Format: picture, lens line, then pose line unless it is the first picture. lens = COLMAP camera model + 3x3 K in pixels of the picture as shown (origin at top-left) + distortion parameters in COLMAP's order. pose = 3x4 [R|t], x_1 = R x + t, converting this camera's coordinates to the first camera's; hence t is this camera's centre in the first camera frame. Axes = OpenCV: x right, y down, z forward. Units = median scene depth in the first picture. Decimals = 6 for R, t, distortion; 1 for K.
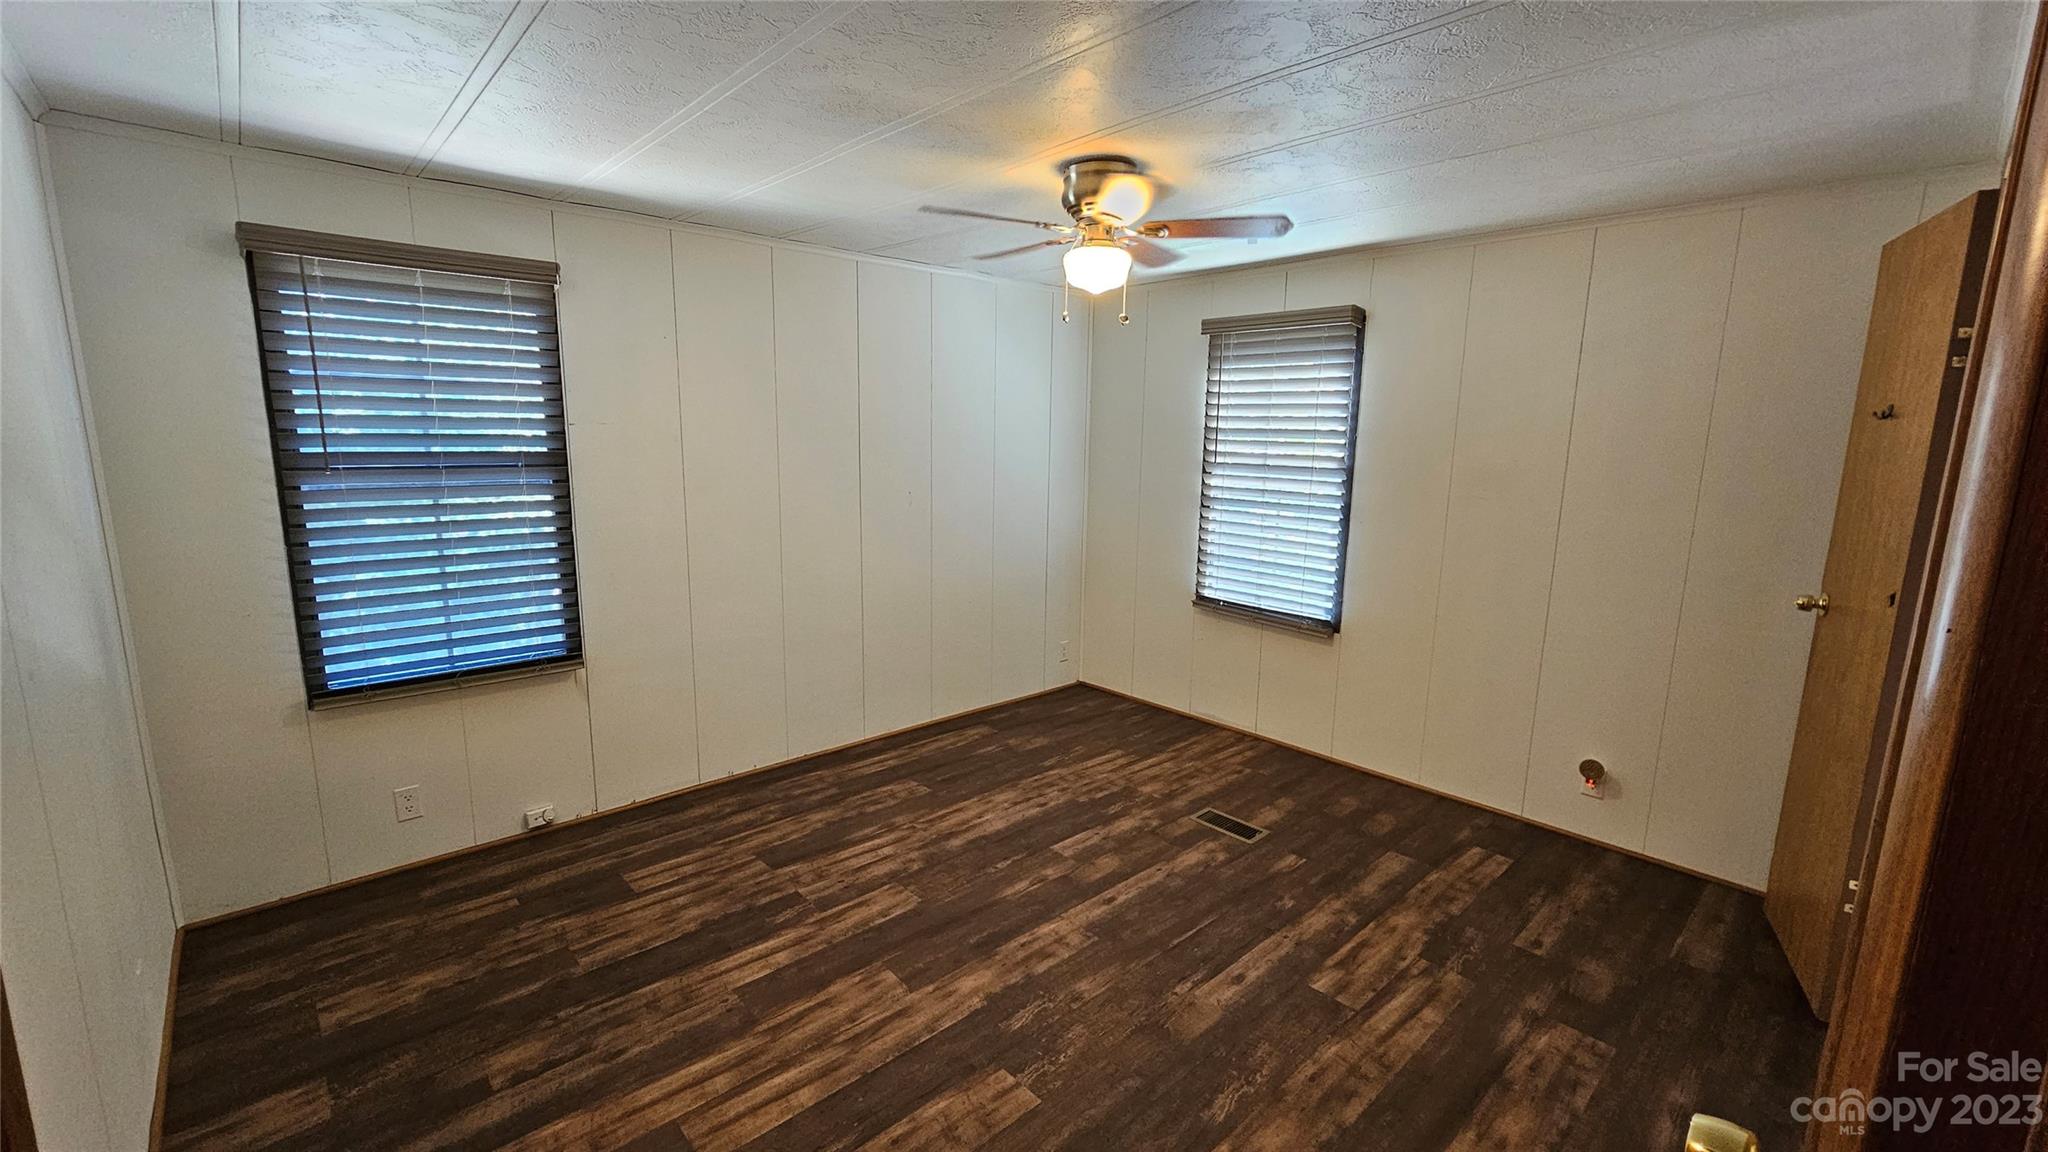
lens RADIAL K [[835.4, 0, 1027.4], [0, 835.4, 577.4], [0, 0, 1]] dist [-0.003275, 0.000203]
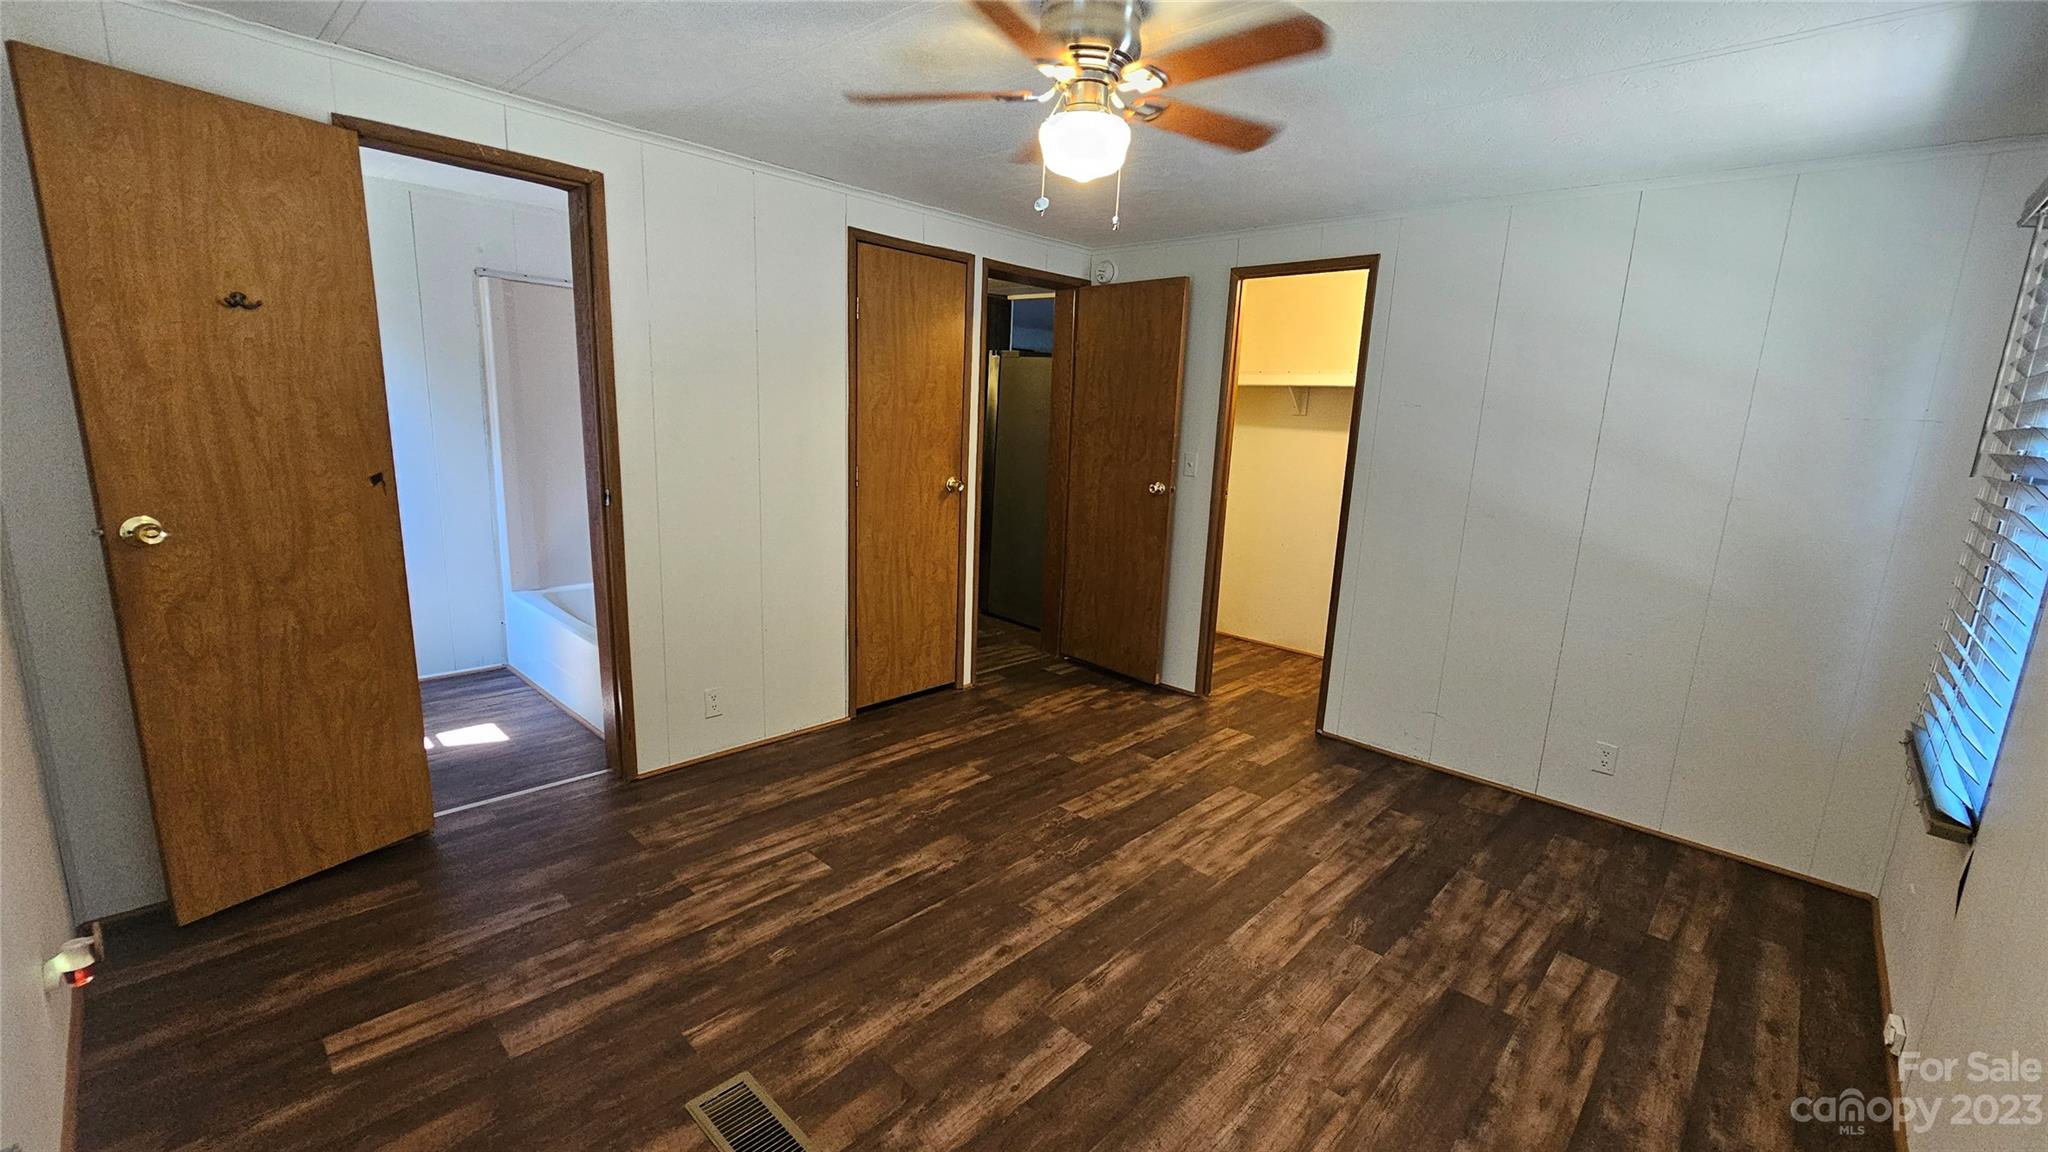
lens RADIAL K [[835.4, 0, 1025.7], [0, 835.4, 578.4], [0, 0, 1]] dist [-0.003275, 0.000203]
pose [[-0.996021, -0.044353, -0.077299, 0.161869], [-0.069588, 0.928930, 0.363657, -0.257876], [0.055676, 0.367589, -0.928320, 1.686440]]
